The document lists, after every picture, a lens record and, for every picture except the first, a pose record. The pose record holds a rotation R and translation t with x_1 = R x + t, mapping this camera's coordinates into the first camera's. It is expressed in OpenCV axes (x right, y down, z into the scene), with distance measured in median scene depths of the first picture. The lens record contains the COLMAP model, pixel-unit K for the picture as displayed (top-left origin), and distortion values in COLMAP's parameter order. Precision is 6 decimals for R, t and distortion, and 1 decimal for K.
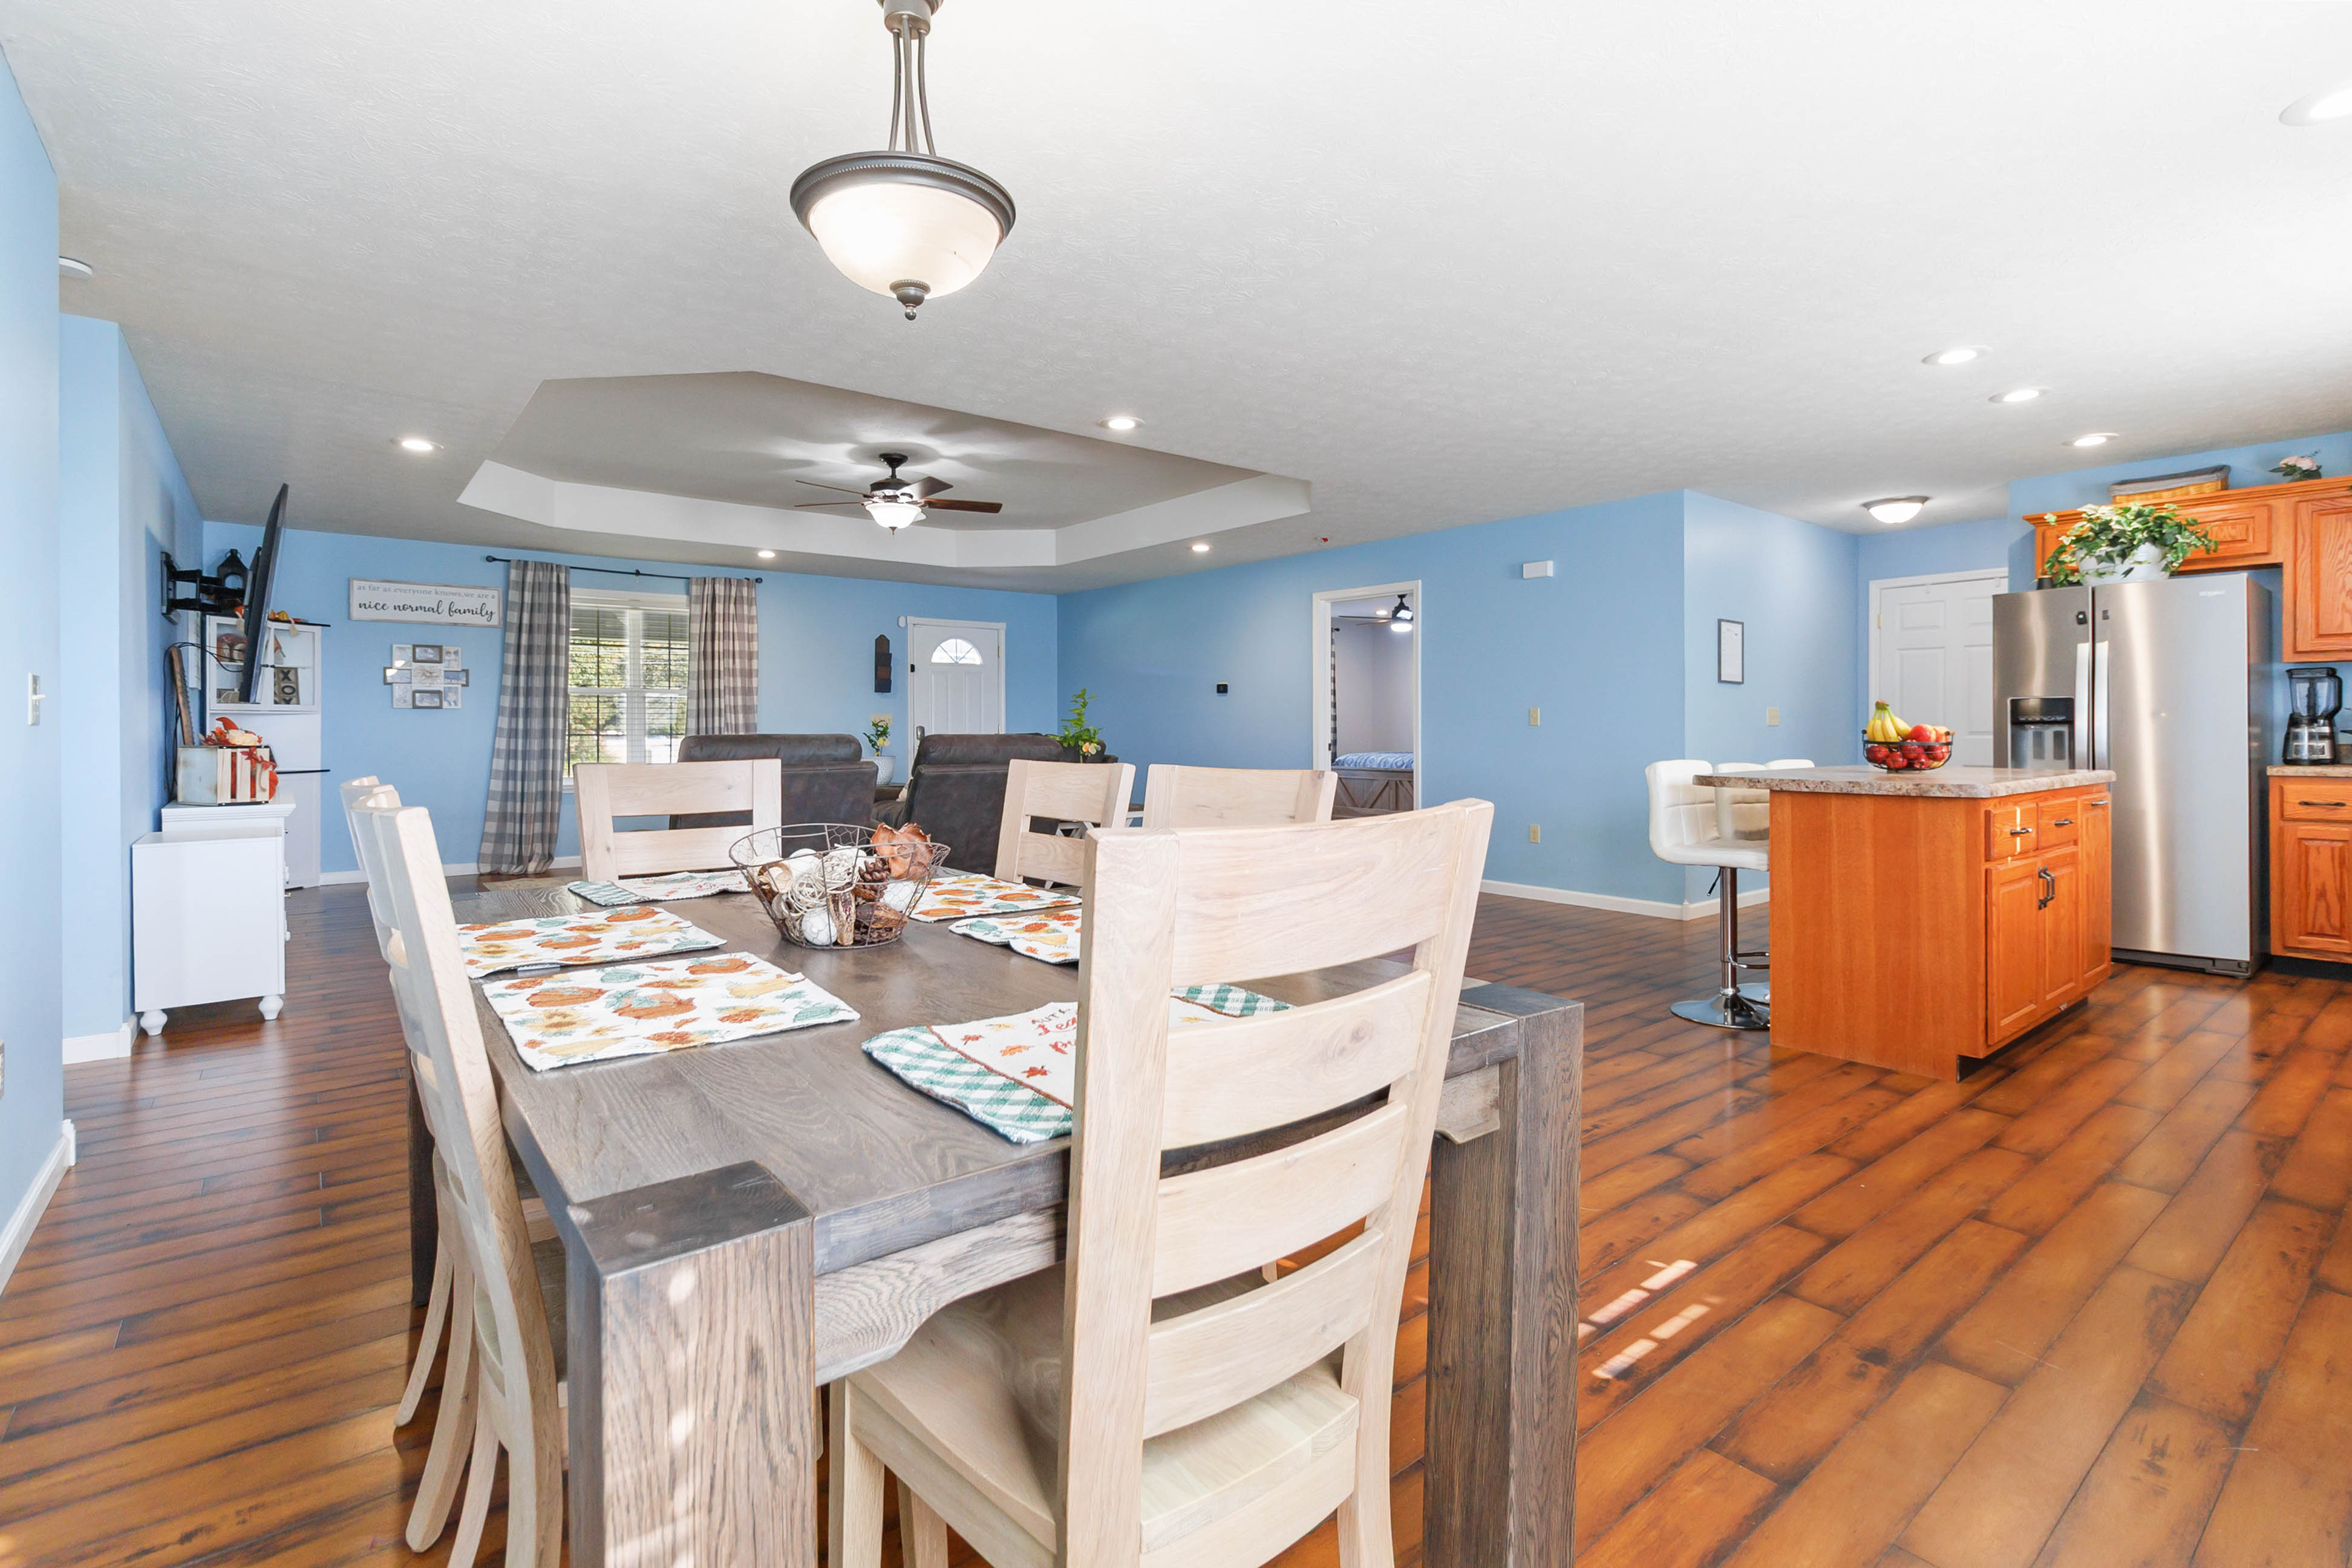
lens RADIAL K [[1095.9, 0, 1182.3], [0, 1095.9, 736.0], [0, 0, 1]] dist [0.000589, 0.000131]
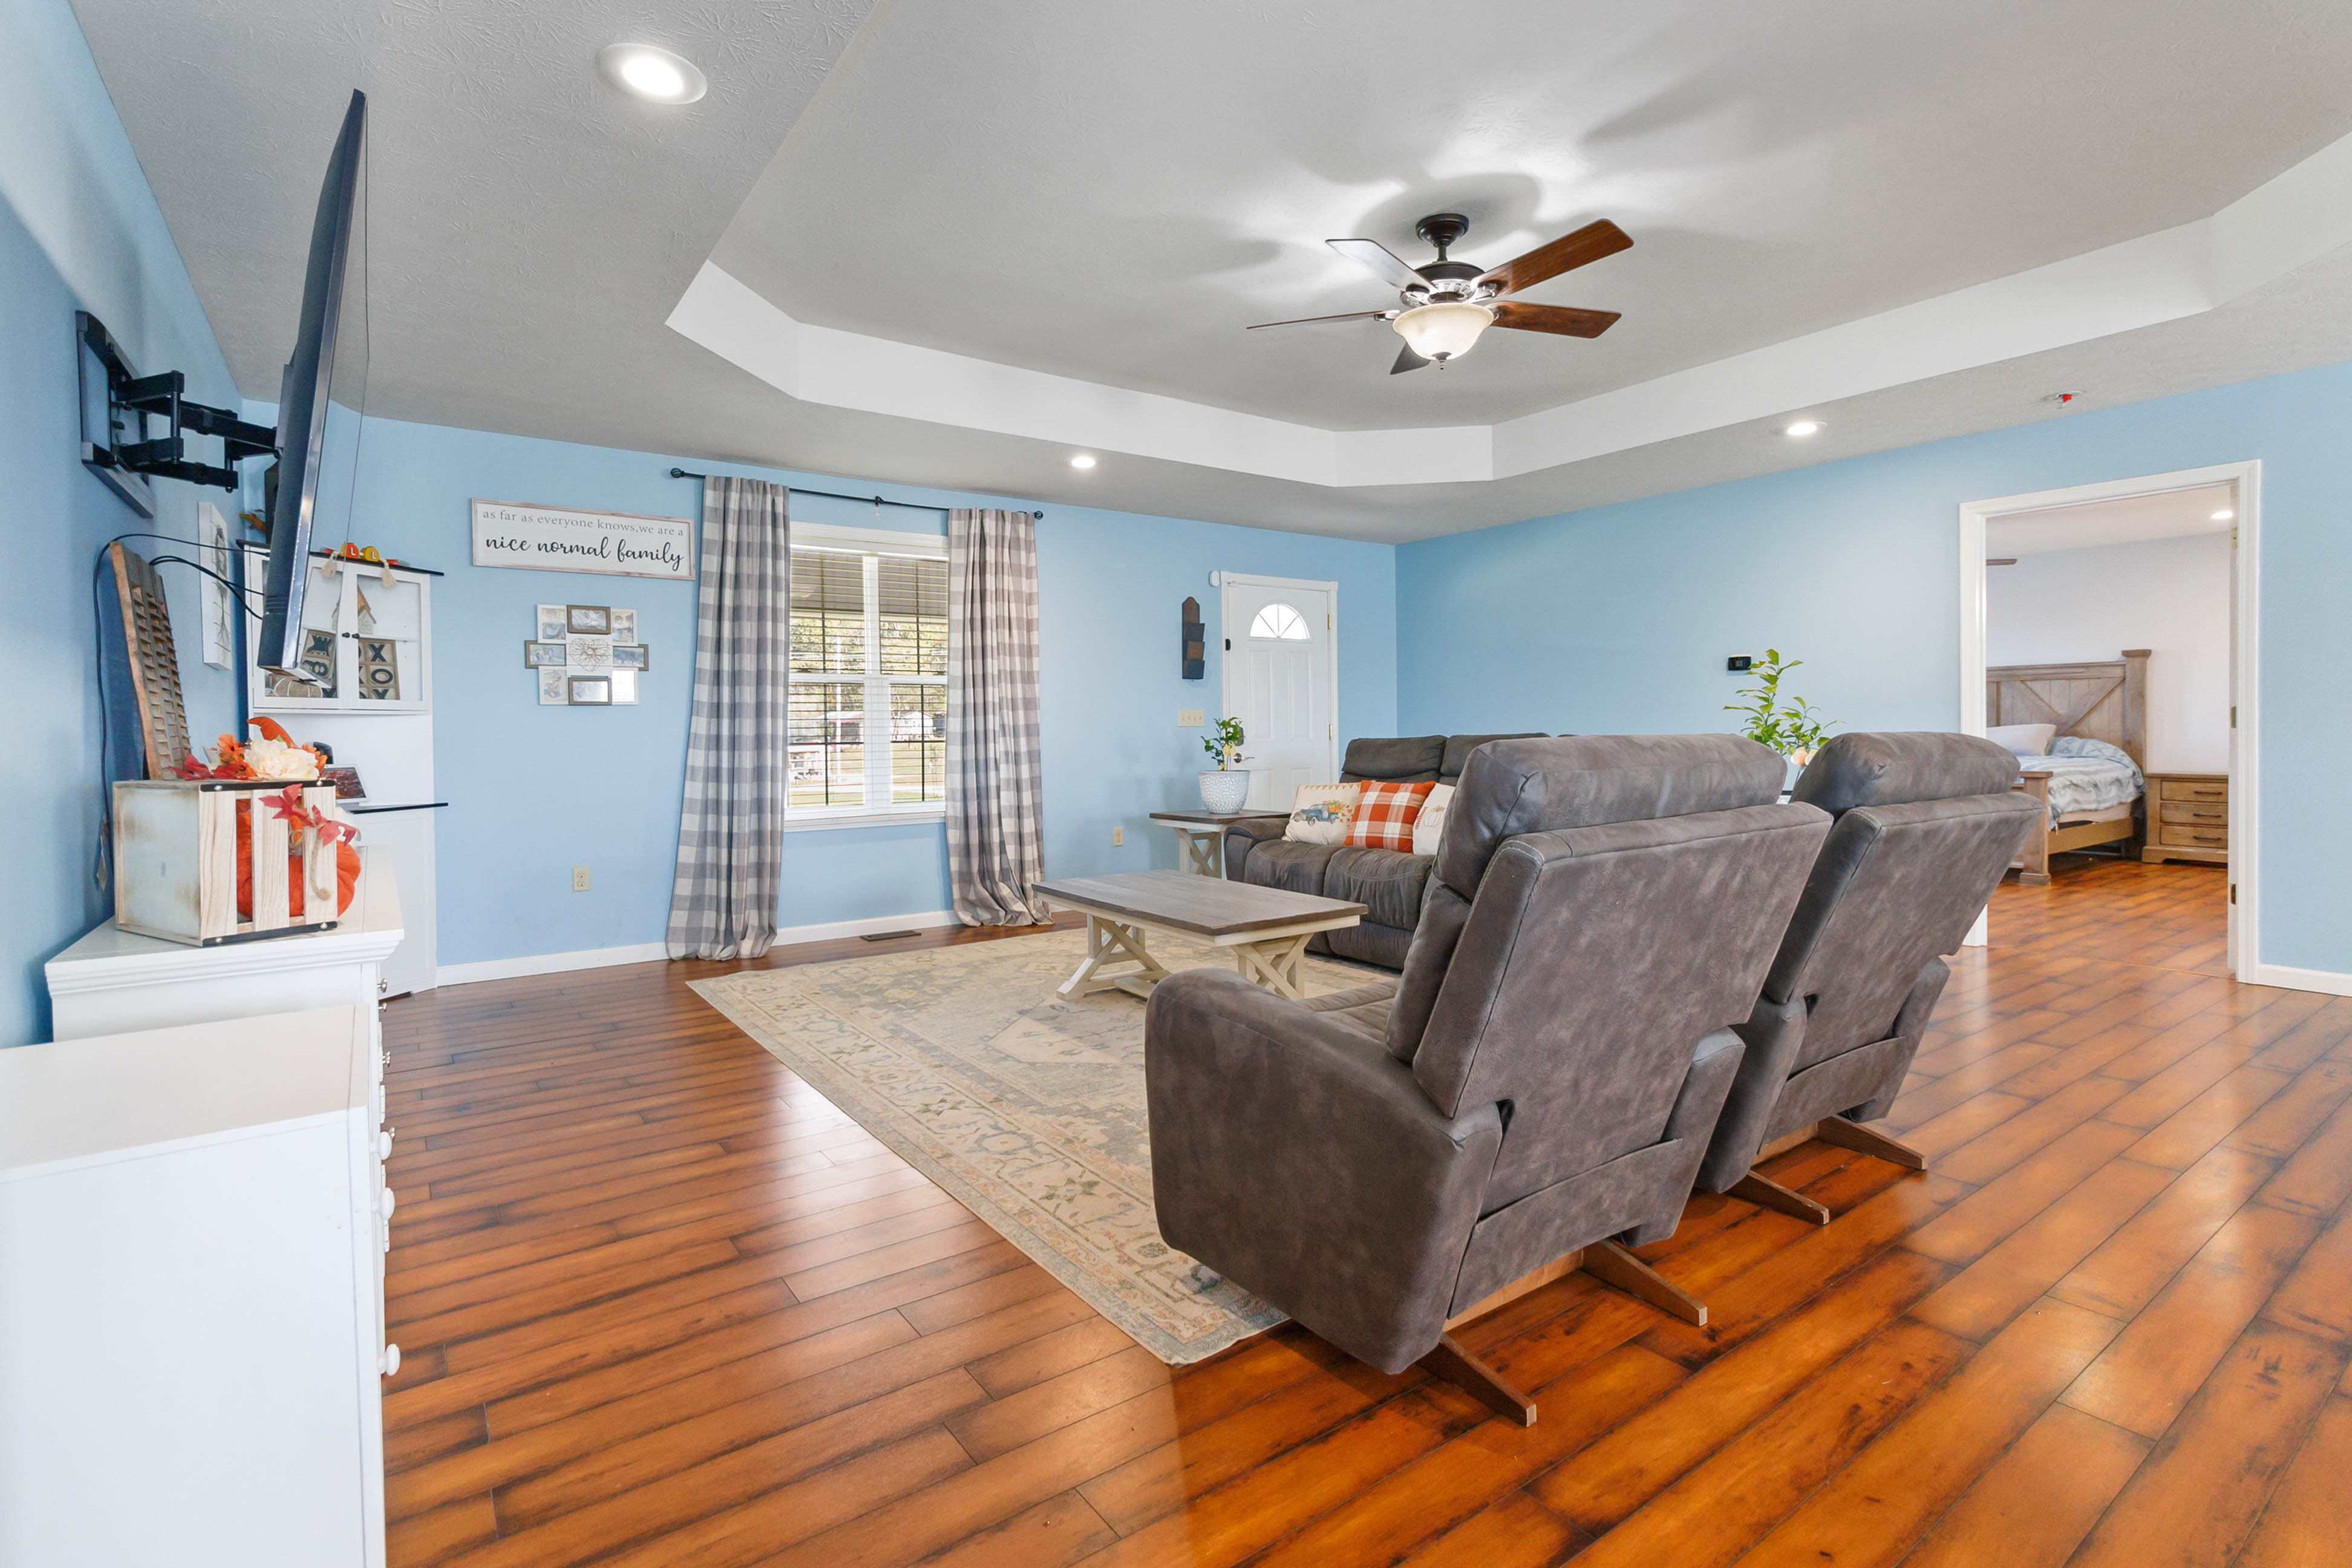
lens RADIAL K [[1102.6, 0, 1185.9], [0, 1102.6, 755.8], [0, 0, 1]] dist [0.001492, 0.001456]
pose [[0.998404, -0.009403, -0.055688, -0.300816], [0.010240, 0.999838, 0.014773, -0.001296], [0.055541, -0.015320, 0.998339, 0.369245]]
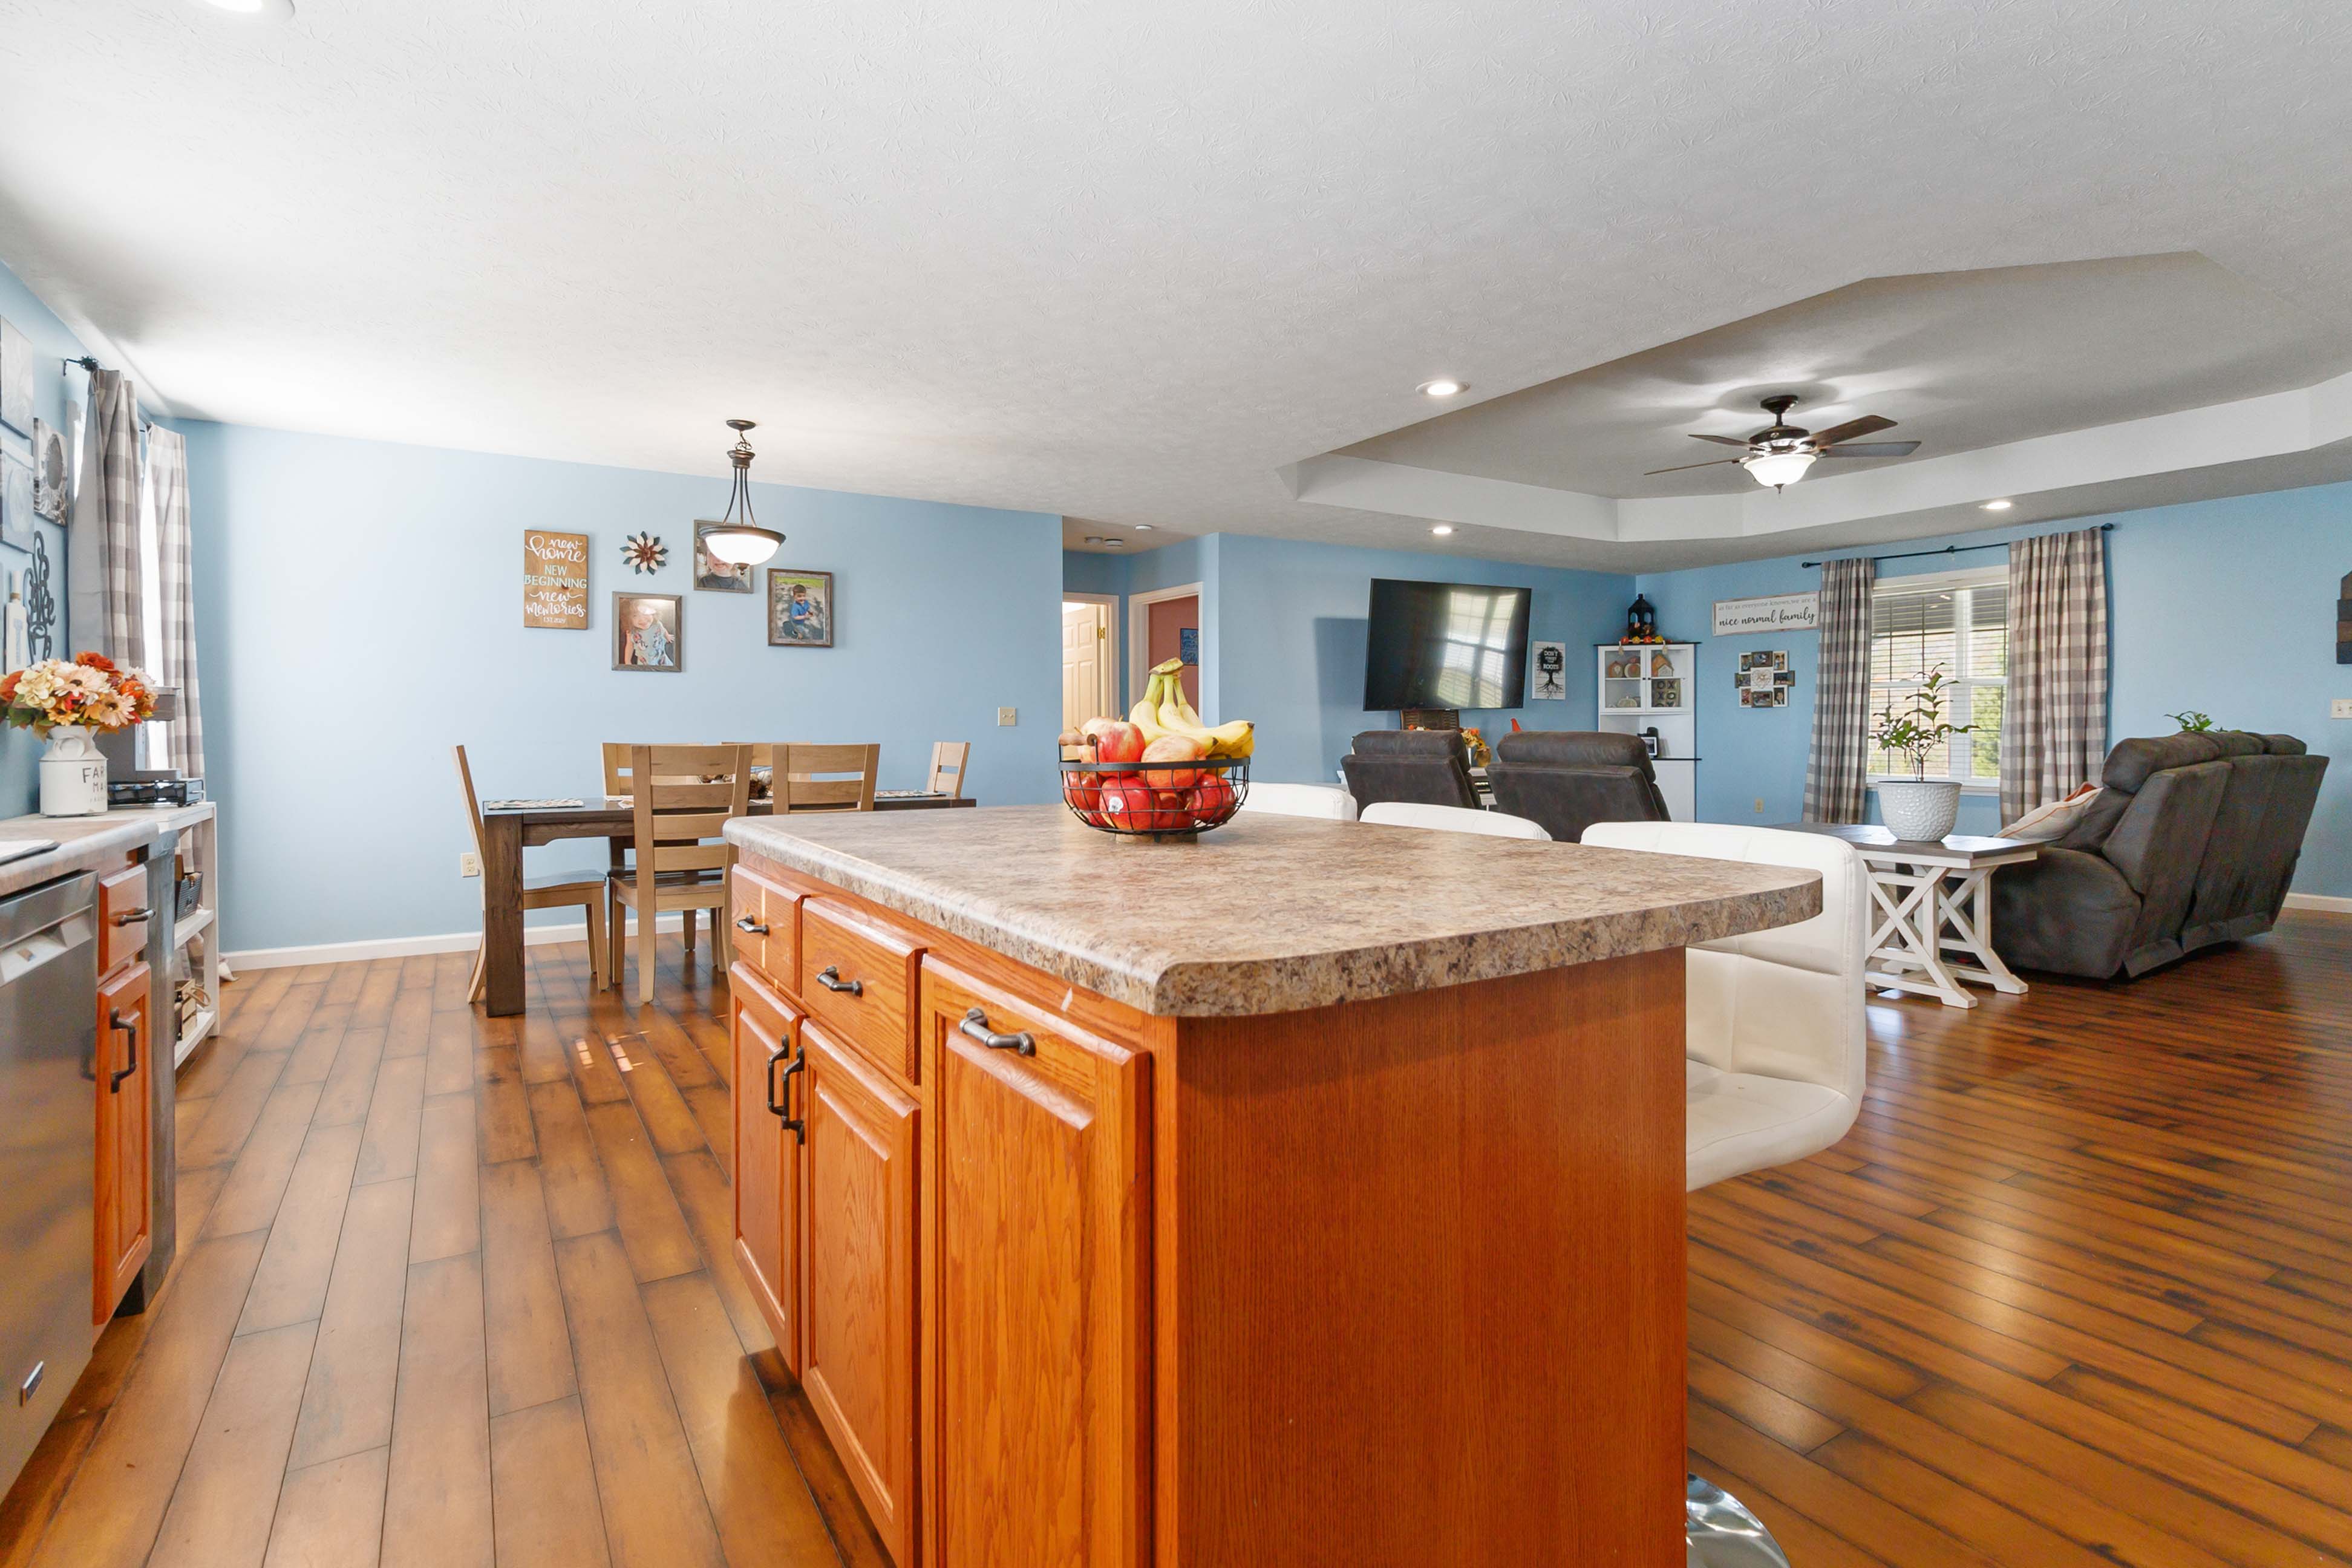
lens RADIAL K [[1150.2, 0, 1189.1], [0, 1150.2, 728.5], [0, 0, 1]] dist [0.002306, -0.000051]
pose [[-0.112191, 0.000925, -0.993686, 0.548525], [-0.003844, 0.999992, 0.001365, -0.002899], [0.993679, 0.003973, -0.112186, 0.540679]]
